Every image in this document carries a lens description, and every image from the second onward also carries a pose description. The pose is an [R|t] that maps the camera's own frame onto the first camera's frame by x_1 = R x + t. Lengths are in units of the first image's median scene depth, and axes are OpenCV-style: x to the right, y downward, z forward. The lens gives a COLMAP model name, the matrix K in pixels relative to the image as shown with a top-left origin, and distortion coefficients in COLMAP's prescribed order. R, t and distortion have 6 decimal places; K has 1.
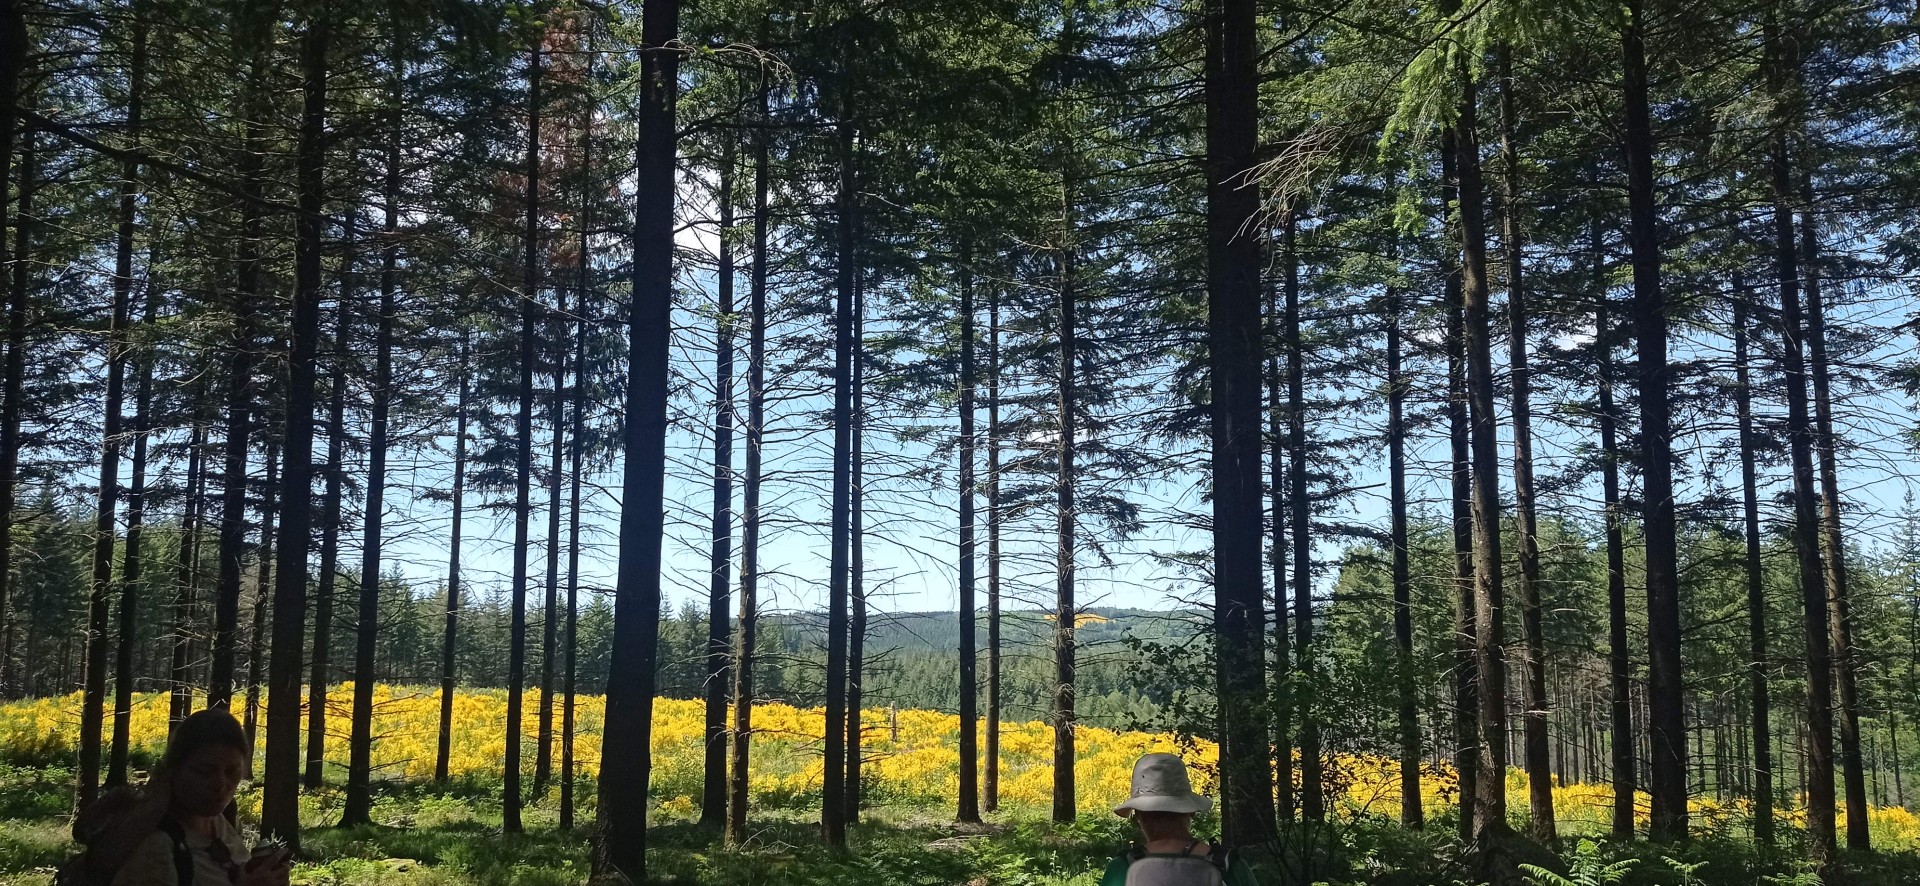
lens RADIAL K [[1454.1, 0, 960.0], [0, 1454.1, 443.0], [0, 0, 1]] dist [0.049198, -0.001563]
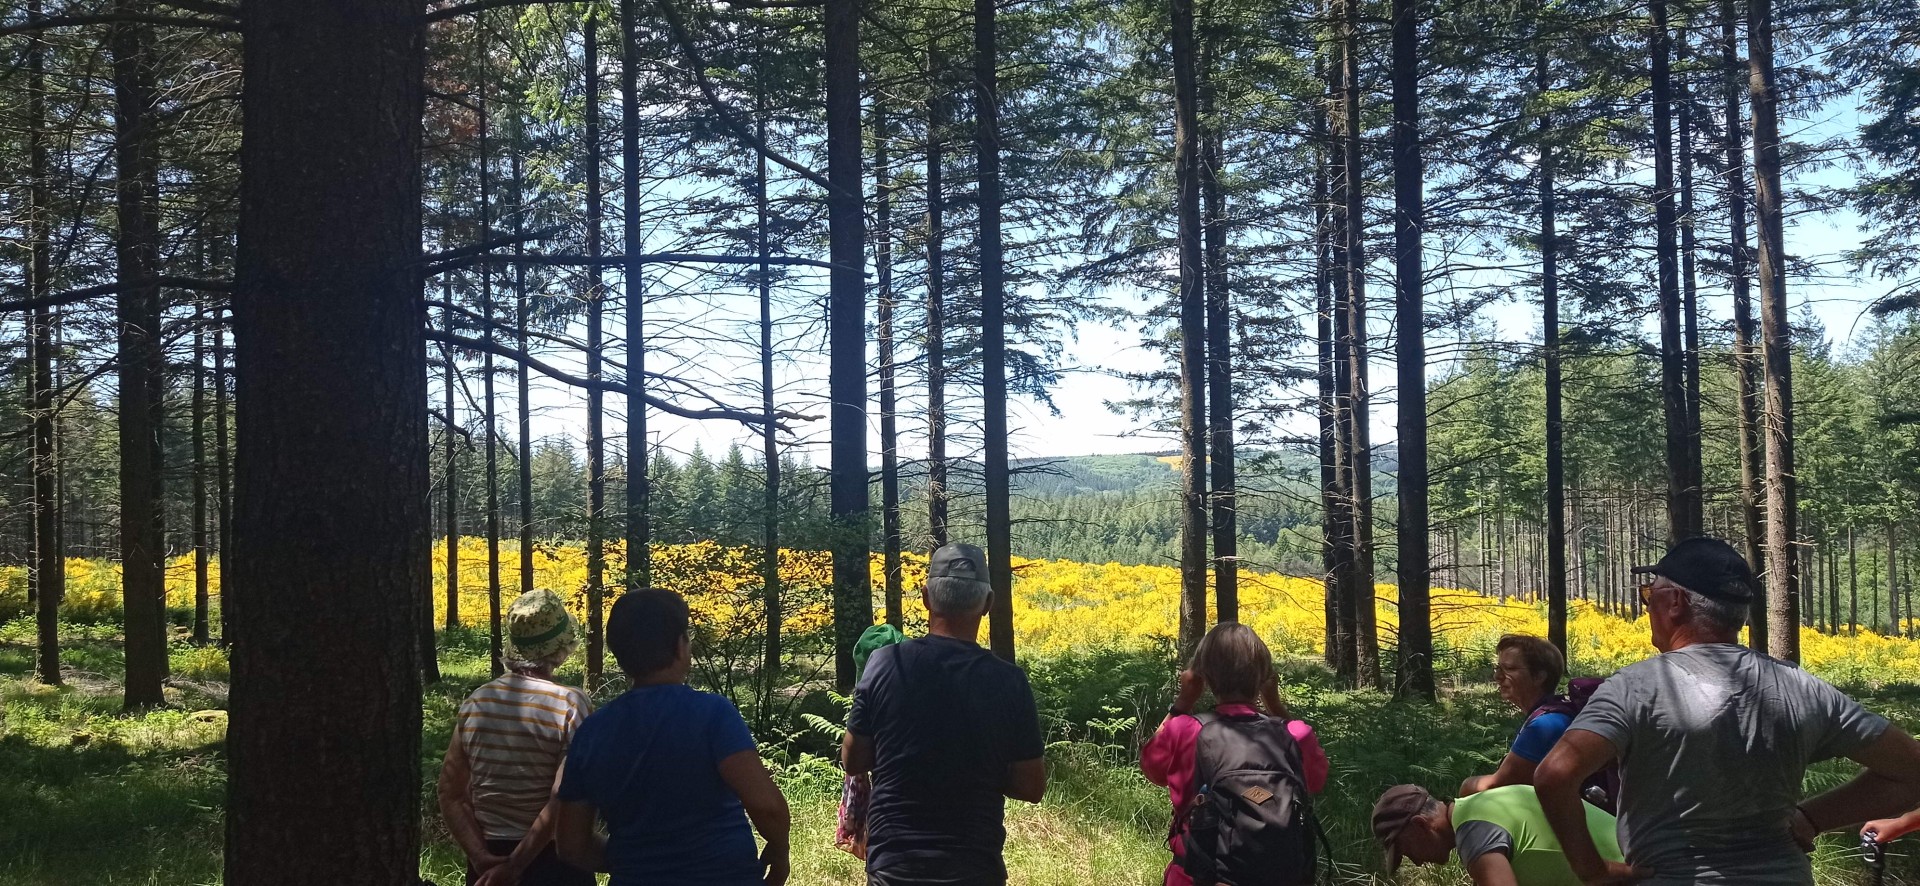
lens RADIAL K [[1454.1, 0, 960.0], [0, 1454.1, 443.0], [0, 0, 1]] dist [0.049198, -0.001563]
pose [[0.996719, -0.025861, -0.076696, 0.111746], [0.033819, 0.993966, 0.104344, -0.003933], [0.073535, -0.106596, 0.991580, -0.003999]]
